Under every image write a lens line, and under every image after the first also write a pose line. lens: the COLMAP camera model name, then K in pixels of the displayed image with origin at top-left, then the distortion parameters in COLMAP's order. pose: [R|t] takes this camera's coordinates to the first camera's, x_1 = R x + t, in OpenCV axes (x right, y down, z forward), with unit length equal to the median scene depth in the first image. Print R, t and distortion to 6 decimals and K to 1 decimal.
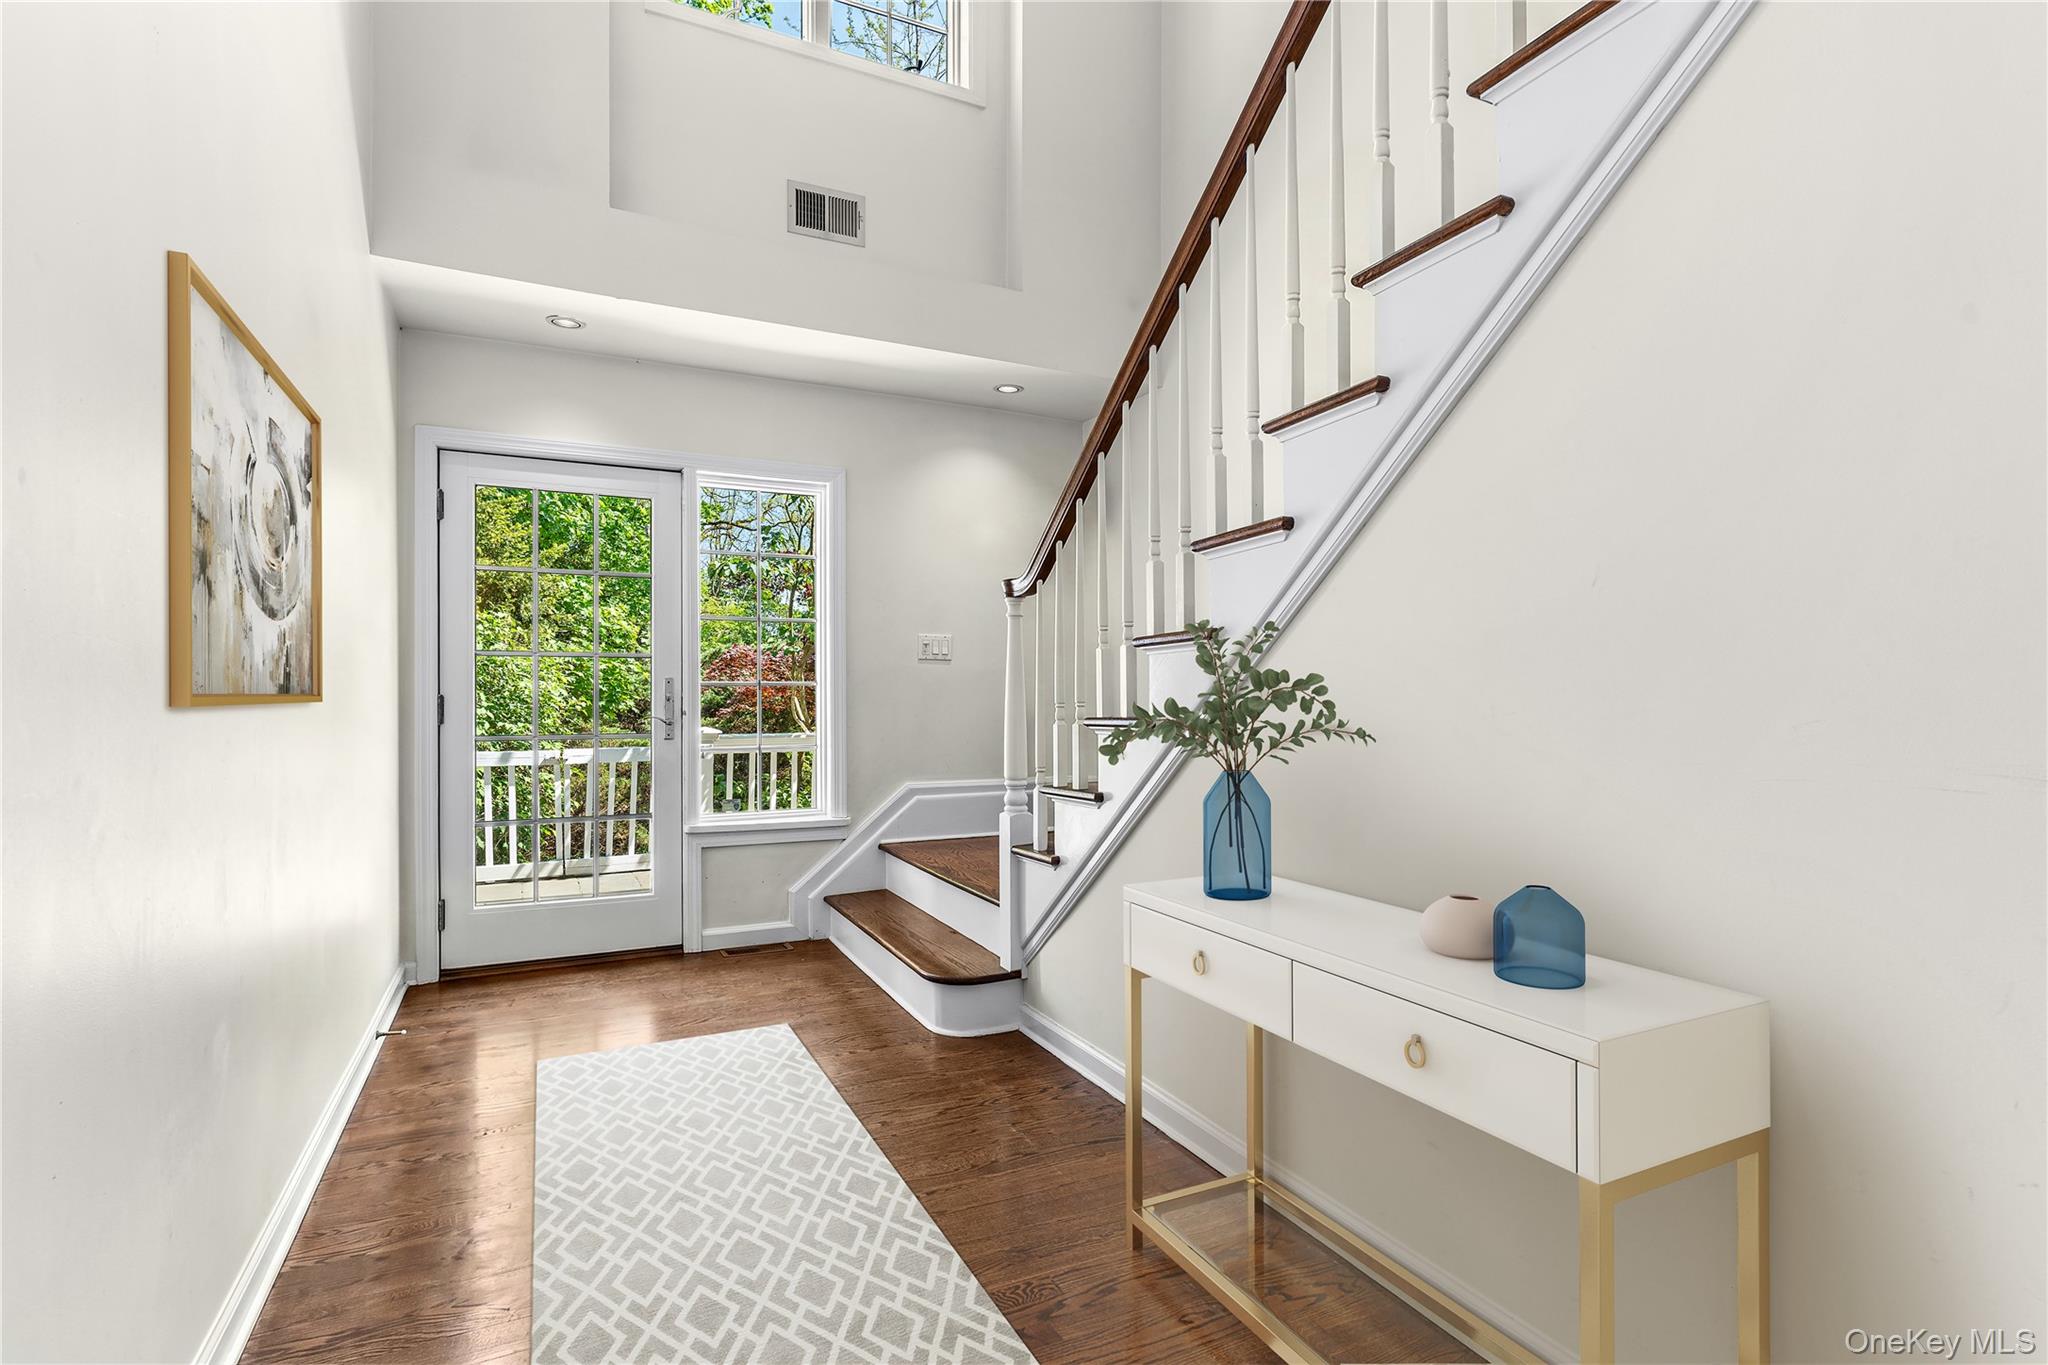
lens RADIAL K [[996.0, 0, 1028.6], [0, 996.0, 682.0], [0, 0, 1]] dist [0.006034, -0.002040]
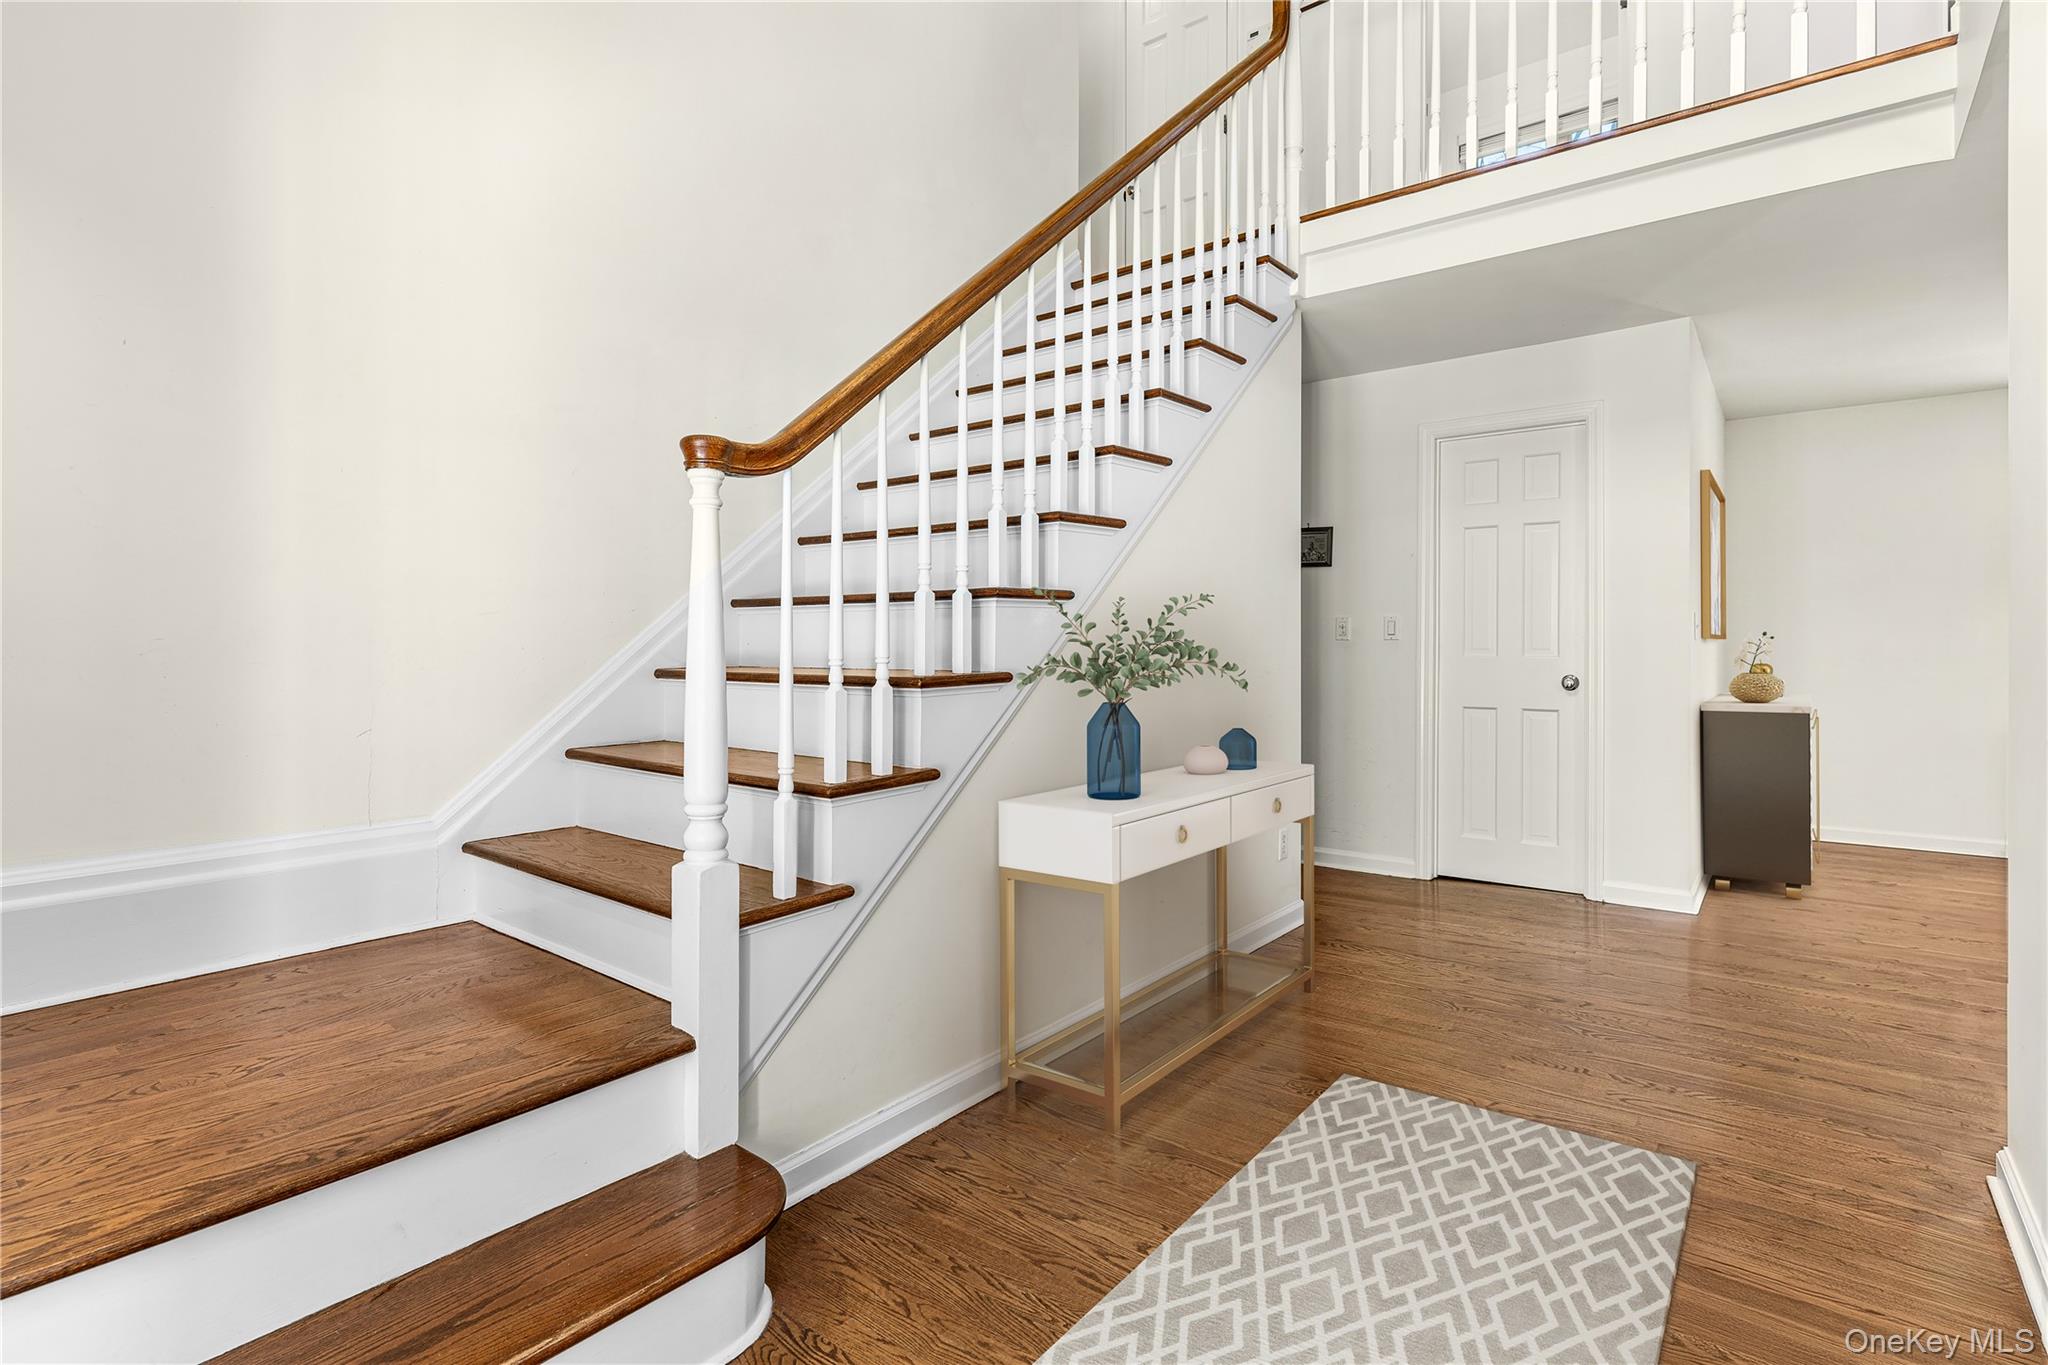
lens RADIAL K [[996.0, 0, 1025.1], [0, 996.0, 678.8], [0, 0, 1]] dist [0.006034, -0.002040]
pose [[-0.444388, -0.004449, 0.895823, -0.985004], [-0.004374, 0.999987, 0.002797, 0.050932], [-0.895824, -0.002676, -0.444402, 1.804131]]
